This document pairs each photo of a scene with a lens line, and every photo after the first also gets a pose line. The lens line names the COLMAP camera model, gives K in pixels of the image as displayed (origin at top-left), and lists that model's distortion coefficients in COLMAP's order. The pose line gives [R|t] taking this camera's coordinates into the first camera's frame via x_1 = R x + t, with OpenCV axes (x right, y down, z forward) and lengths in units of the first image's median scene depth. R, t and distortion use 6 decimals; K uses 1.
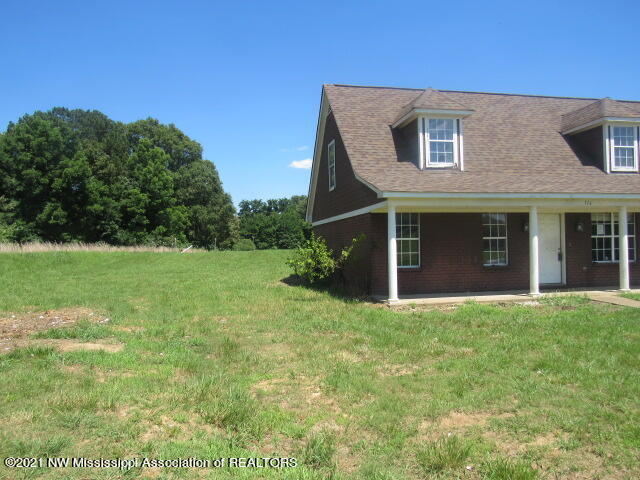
lens RADIAL K [[458.5, 0, 311.4], [0, 458.5, 242.3], [0, 0, 1]] dist [-0.050942, 0.055862]
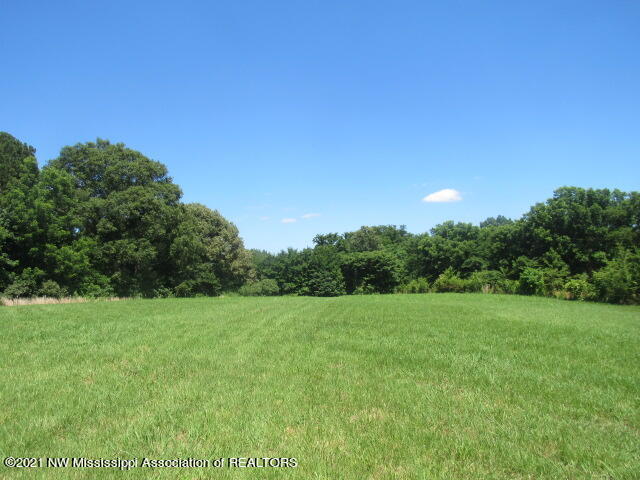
lens RADIAL K [[458.5, 0, 311.4], [0, 458.5, 242.3], [0, 0, 1]] dist [-0.050942, 0.055862]
pose [[0.949943, -0.053831, -0.307751, 0.332596], [0.028428, 0.995851, -0.086442, -0.000641], [0.311128, 0.073366, 0.947532, 0.427125]]
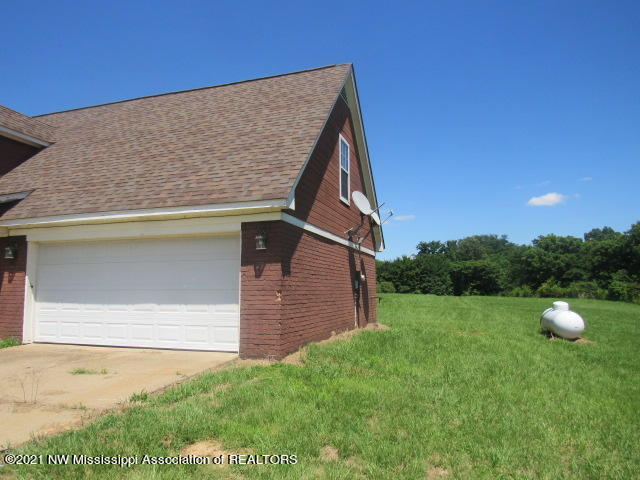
lens RADIAL K [[458.5, 0, 311.4], [0, 458.5, 242.3], [0, 0, 1]] dist [-0.050942, 0.055862]
pose [[0.874231, -0.036218, -0.484157, 0.339071], [-0.010255, 0.995614, -0.092996, 0.001475], [0.485401, 0.086265, 0.870025, 0.131154]]
